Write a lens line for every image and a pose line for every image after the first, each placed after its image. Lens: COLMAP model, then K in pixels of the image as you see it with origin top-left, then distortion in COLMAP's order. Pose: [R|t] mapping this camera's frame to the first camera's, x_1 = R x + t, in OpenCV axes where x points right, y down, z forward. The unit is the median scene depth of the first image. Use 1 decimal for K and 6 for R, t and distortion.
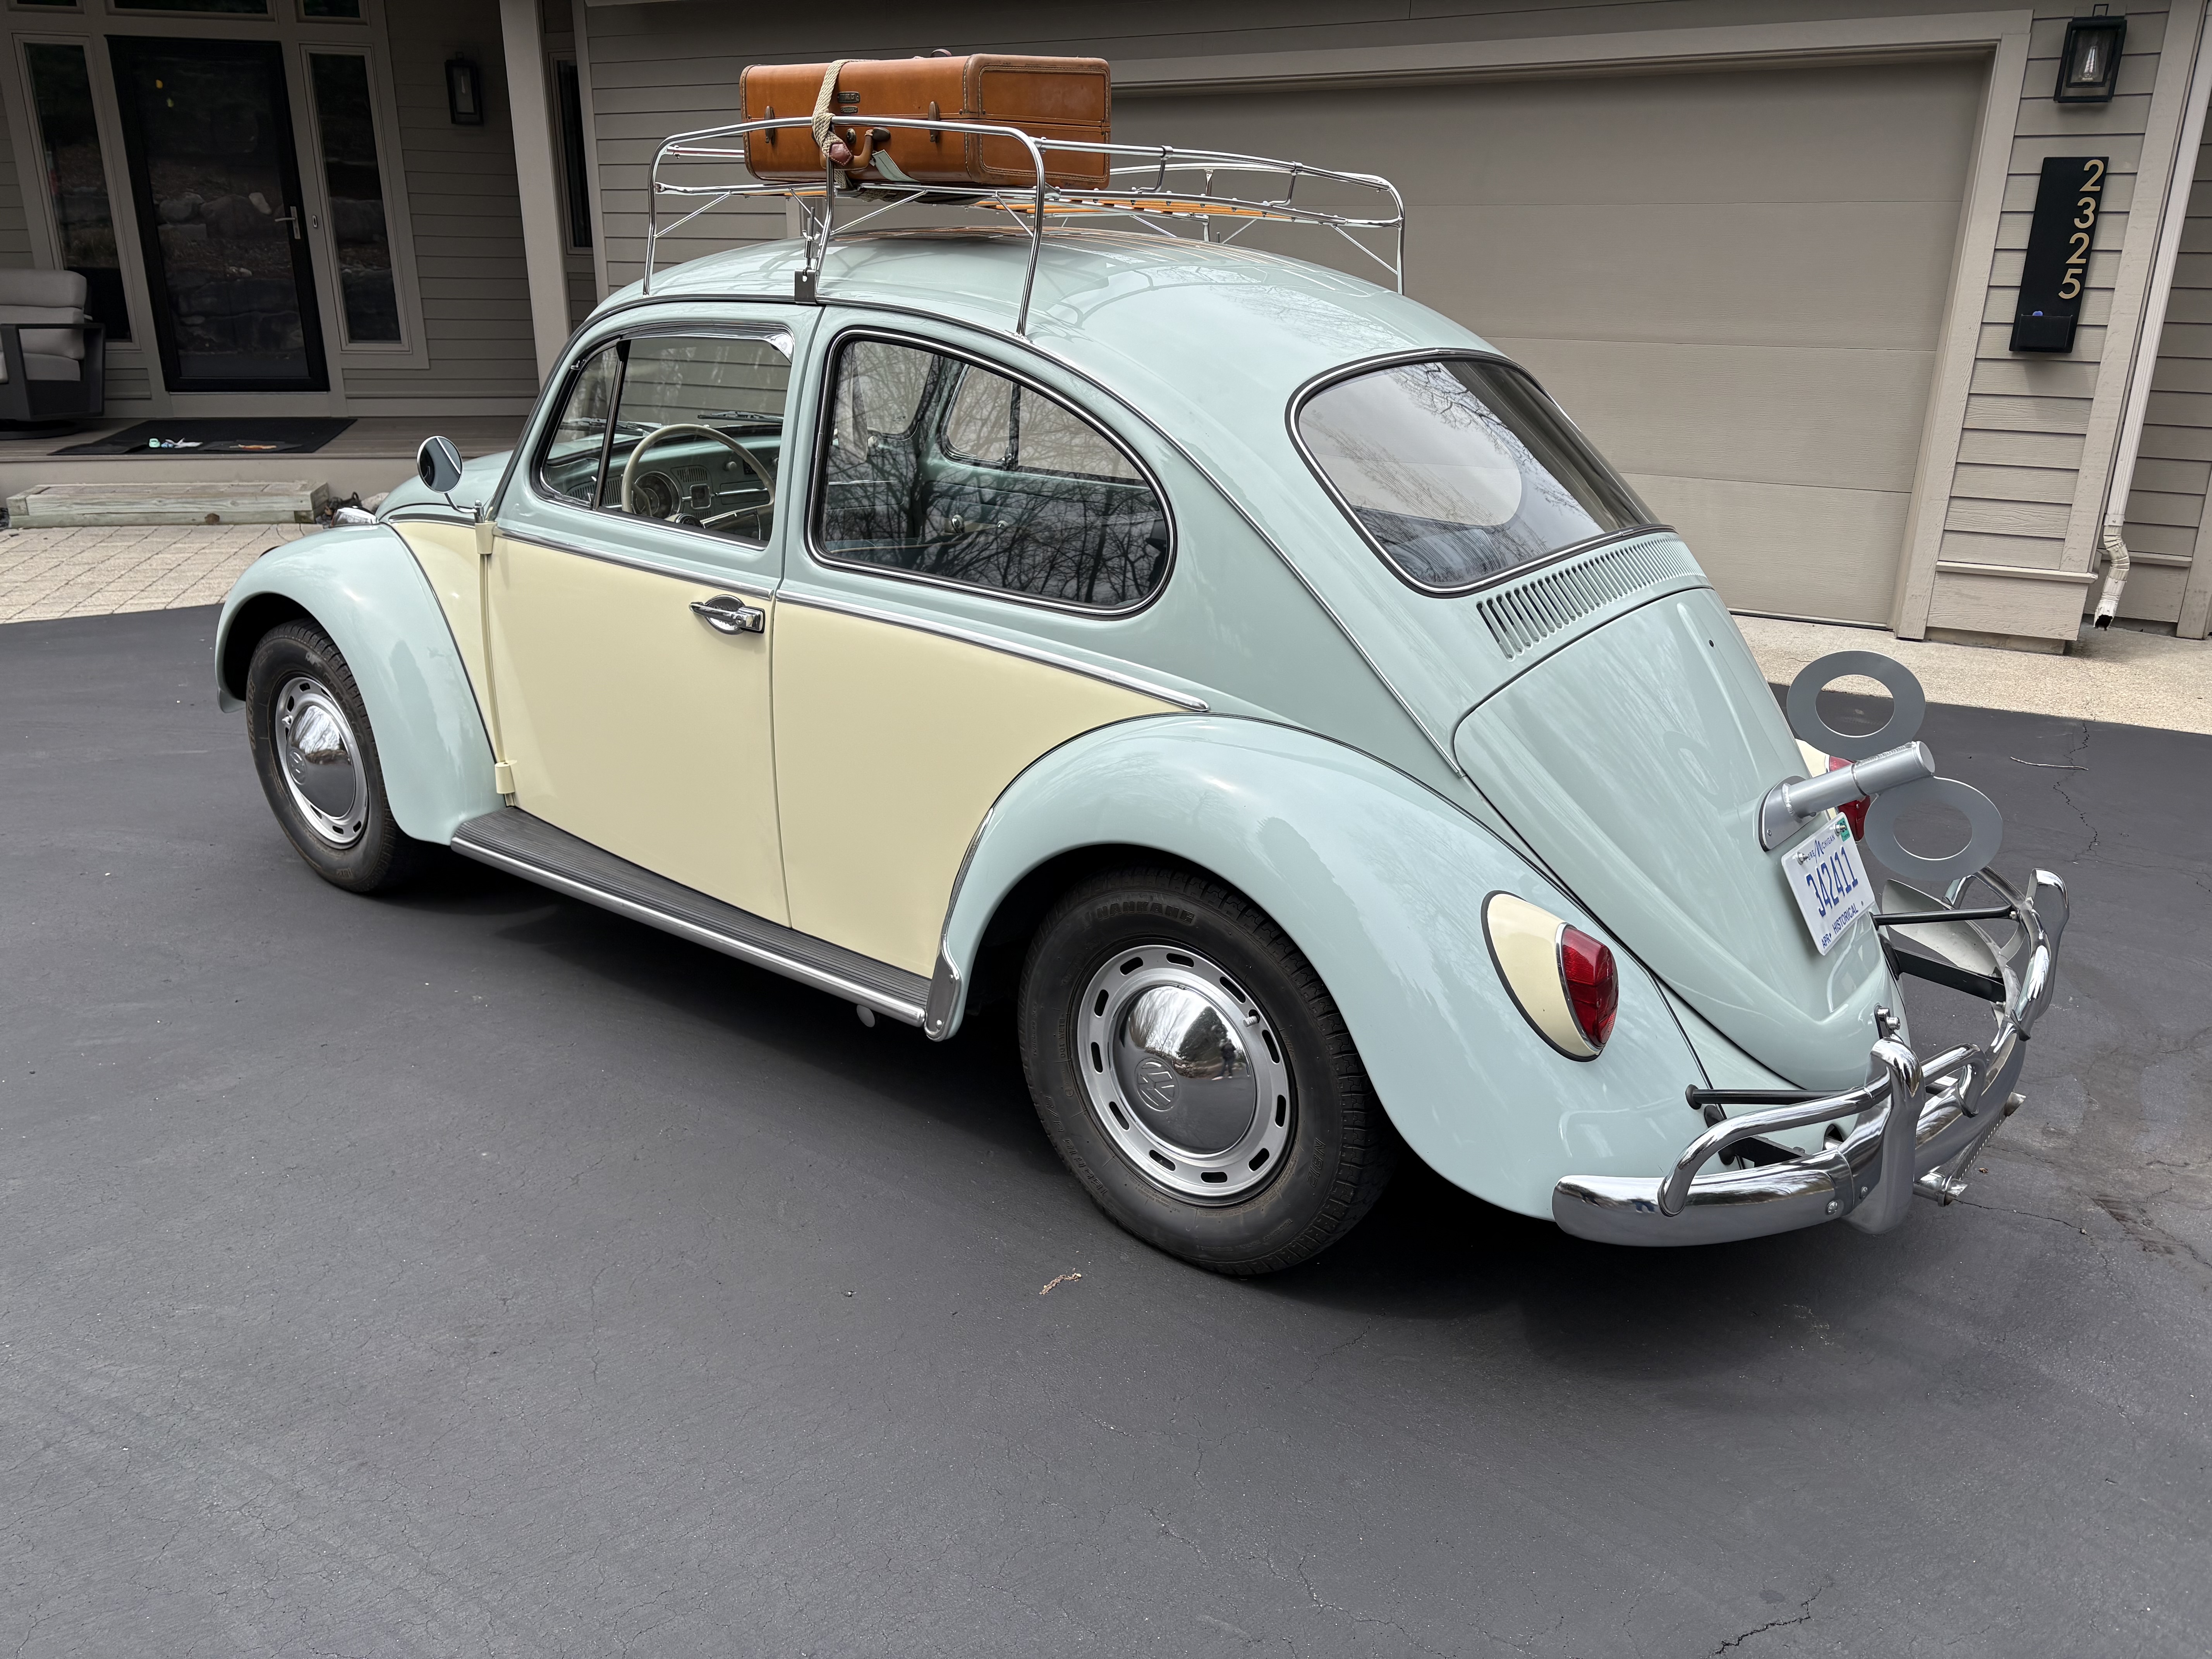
lens RADIAL K [[1657.5, 0, 1106.0], [0, 1657.5, 829.5], [0, 0, 1]] dist [0.043690, -0.059094]
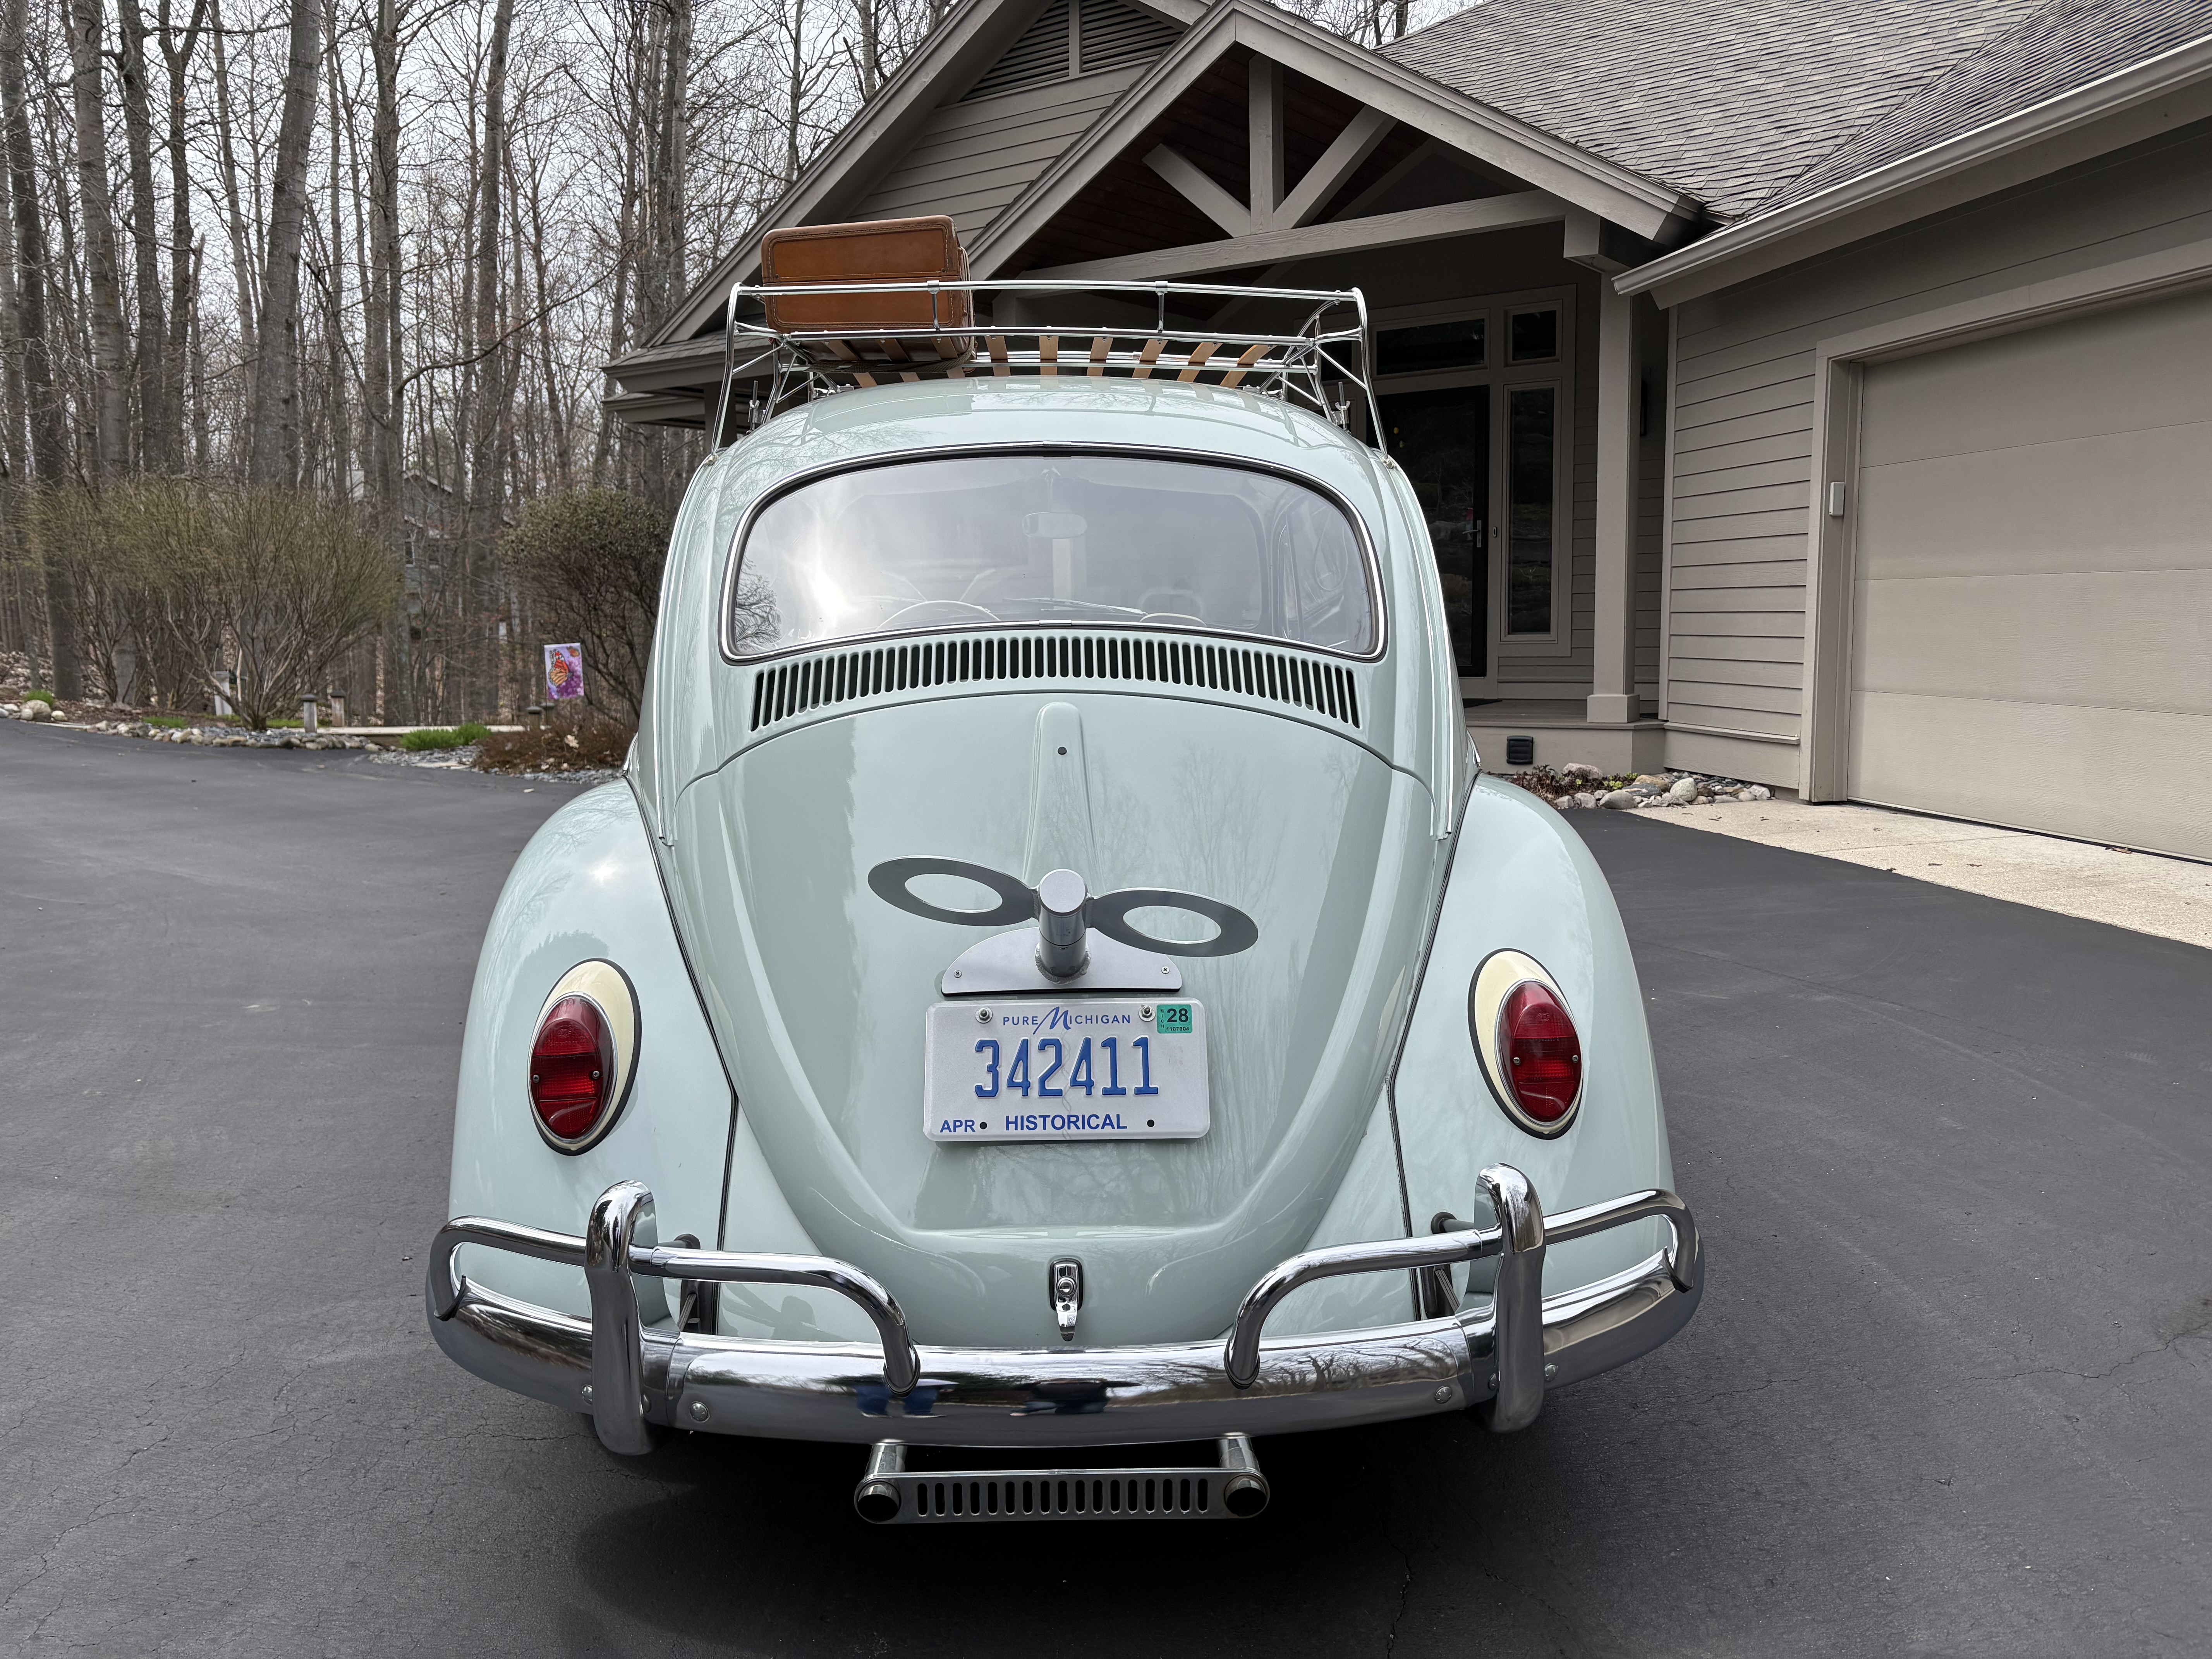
lens RADIAL K [[1657.5, 0, 1106.0], [0, 1657.5, 829.5], [0, 0, 1]] dist [0.043690, -0.059094]
pose [[0.657206, 0.072376, -0.750228, 0.889218], [-0.215645, 0.971825, -0.095153, -0.005454], [0.722203, 0.224318, 0.654297, 0.452858]]
